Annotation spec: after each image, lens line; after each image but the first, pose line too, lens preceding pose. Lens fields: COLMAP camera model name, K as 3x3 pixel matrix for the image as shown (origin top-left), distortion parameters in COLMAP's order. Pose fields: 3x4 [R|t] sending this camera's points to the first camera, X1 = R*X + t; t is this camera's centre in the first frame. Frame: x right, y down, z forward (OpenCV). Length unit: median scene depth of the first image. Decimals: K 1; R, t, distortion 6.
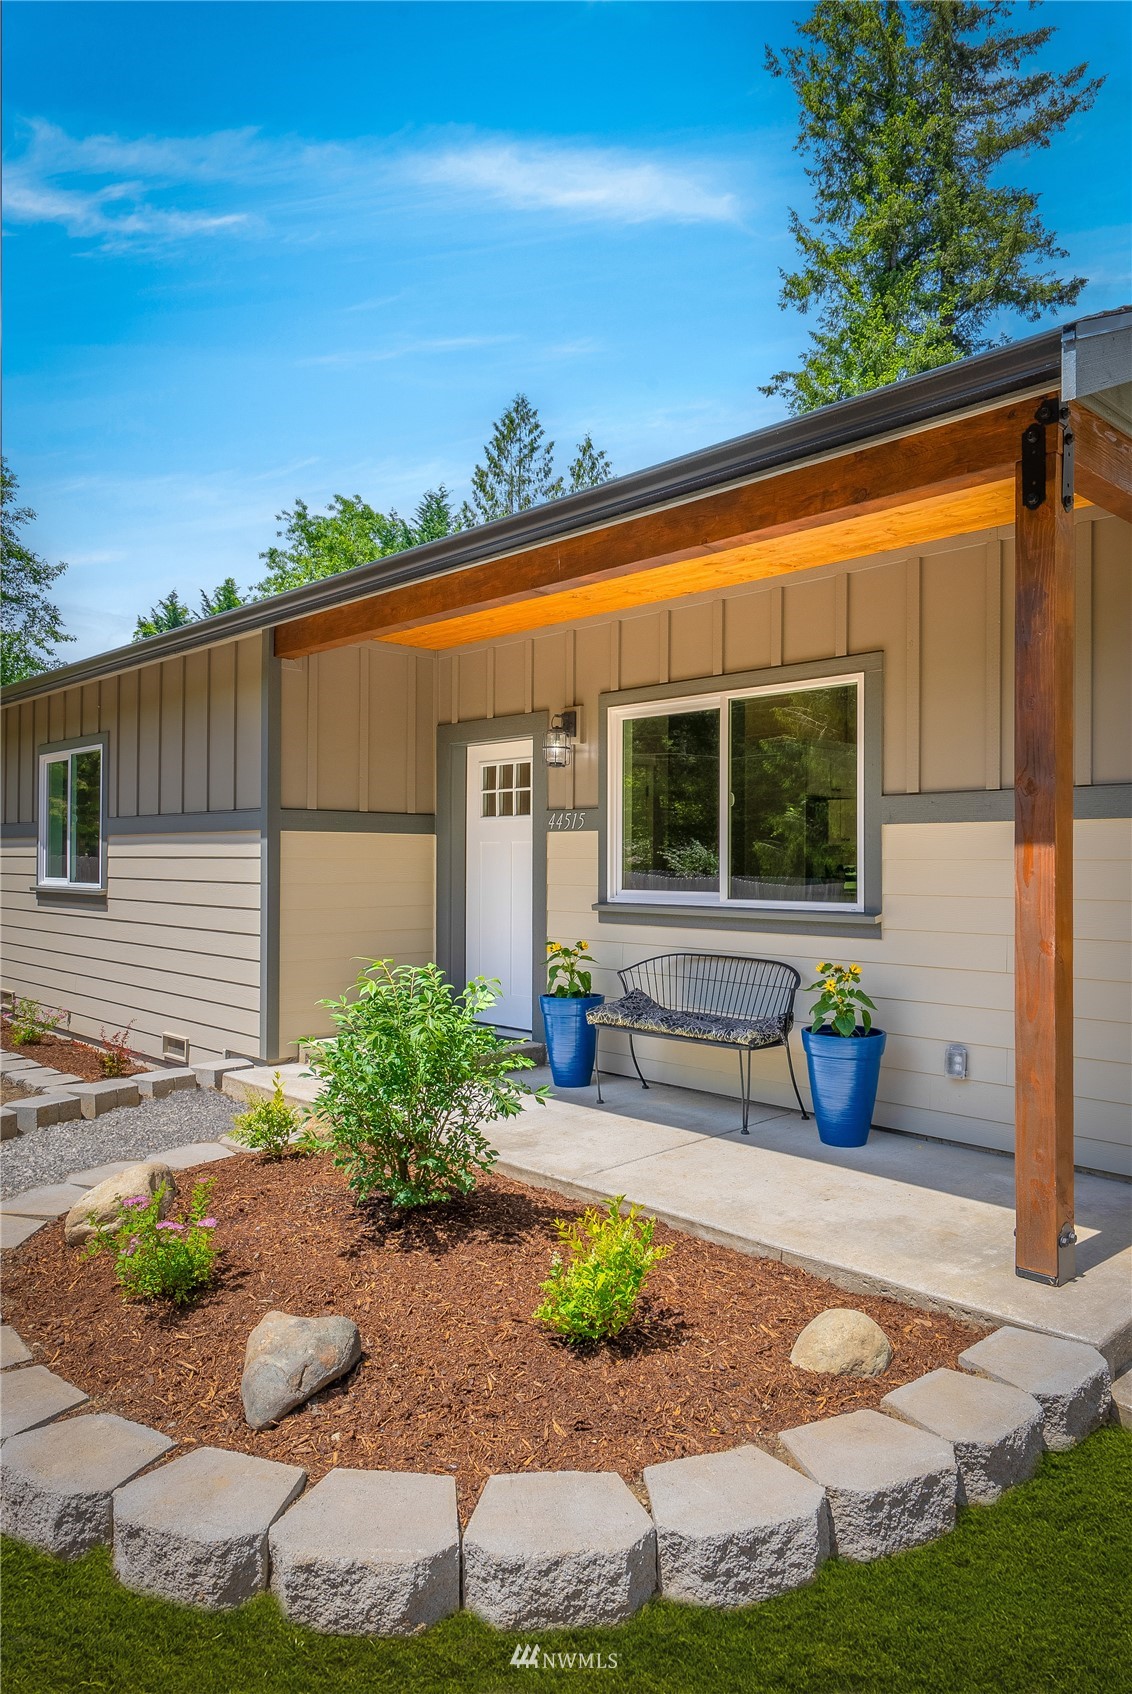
lens RADIAL K [[1146.9, 0, 574.1], [0, 1146.9, 830.1], [0, 0, 1]] dist [-0.008140, 0.020593]
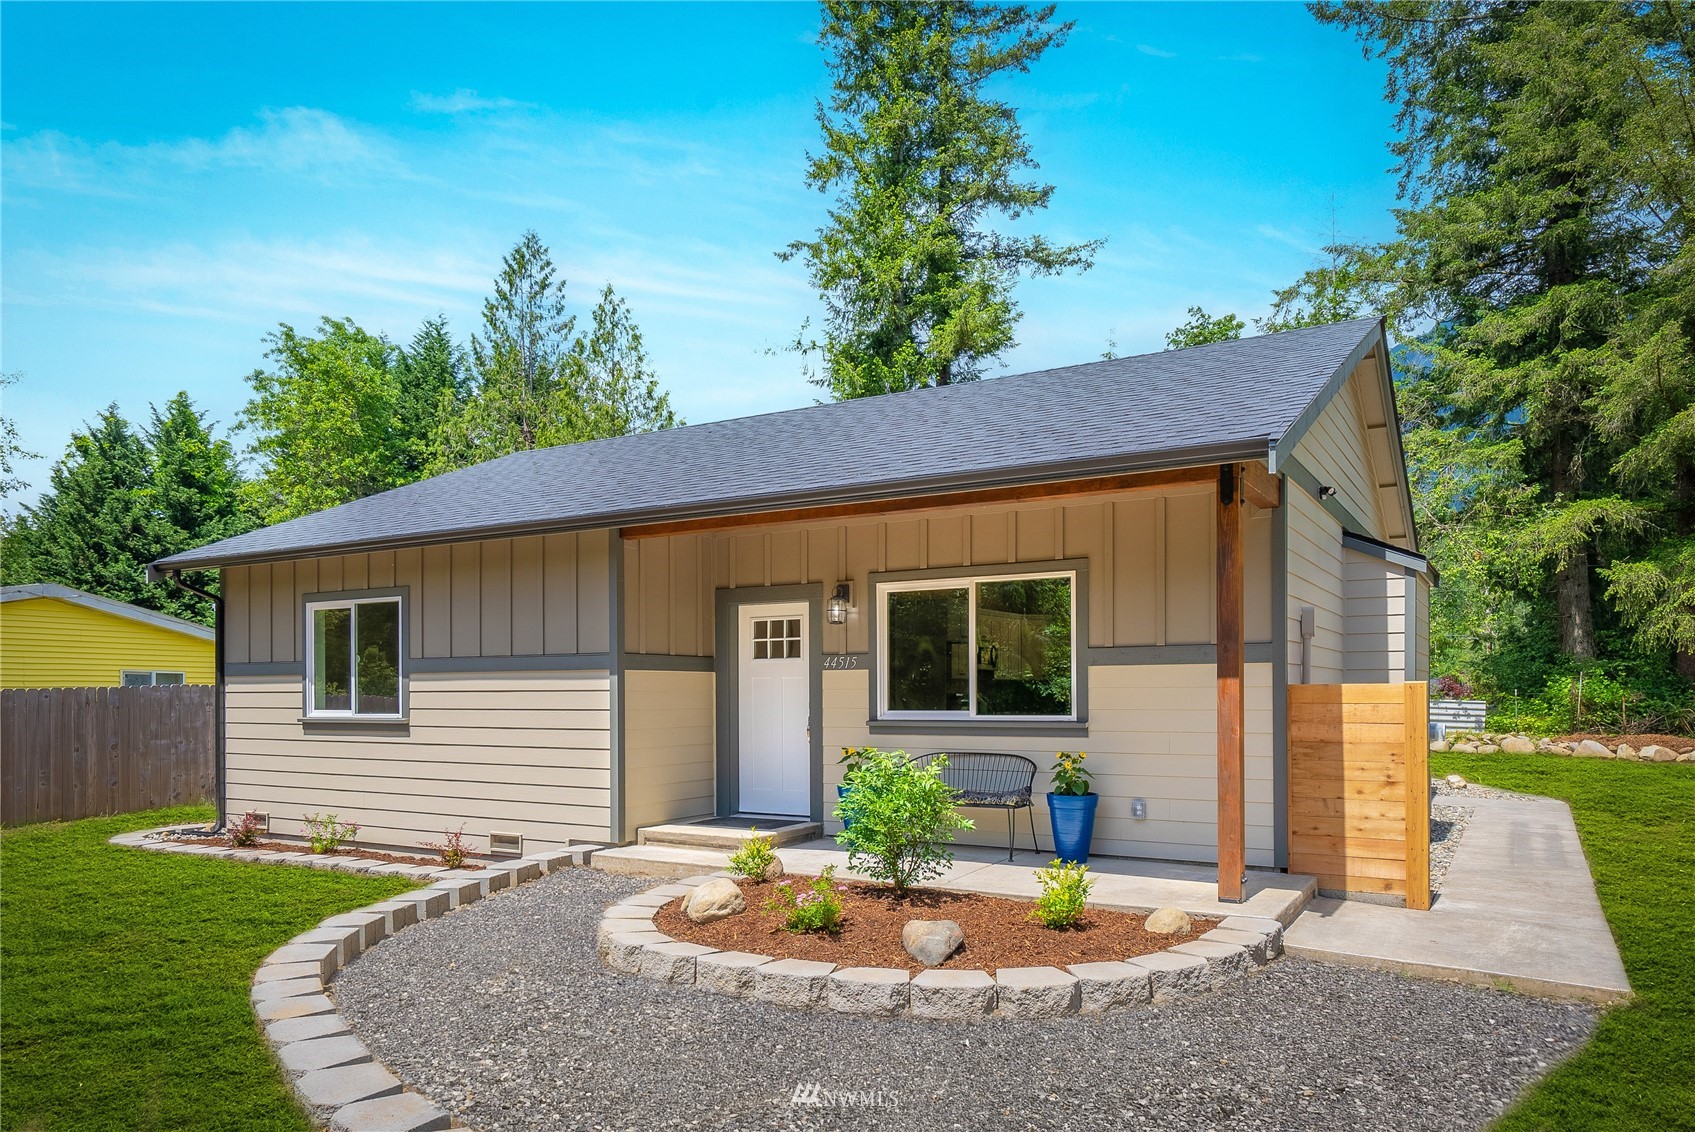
lens RADIAL K [[1171.7, 0, 837.6], [0, 1171.7, 672.8], [0, 0, 1]] dist [0.003580, -0.021848]
pose [[0.963257, -0.002656, 0.268570, -0.348142], [0.000633, 0.999971, 0.007616, -0.005617], [-0.268582, -0.007166, 0.963230, -0.331996]]
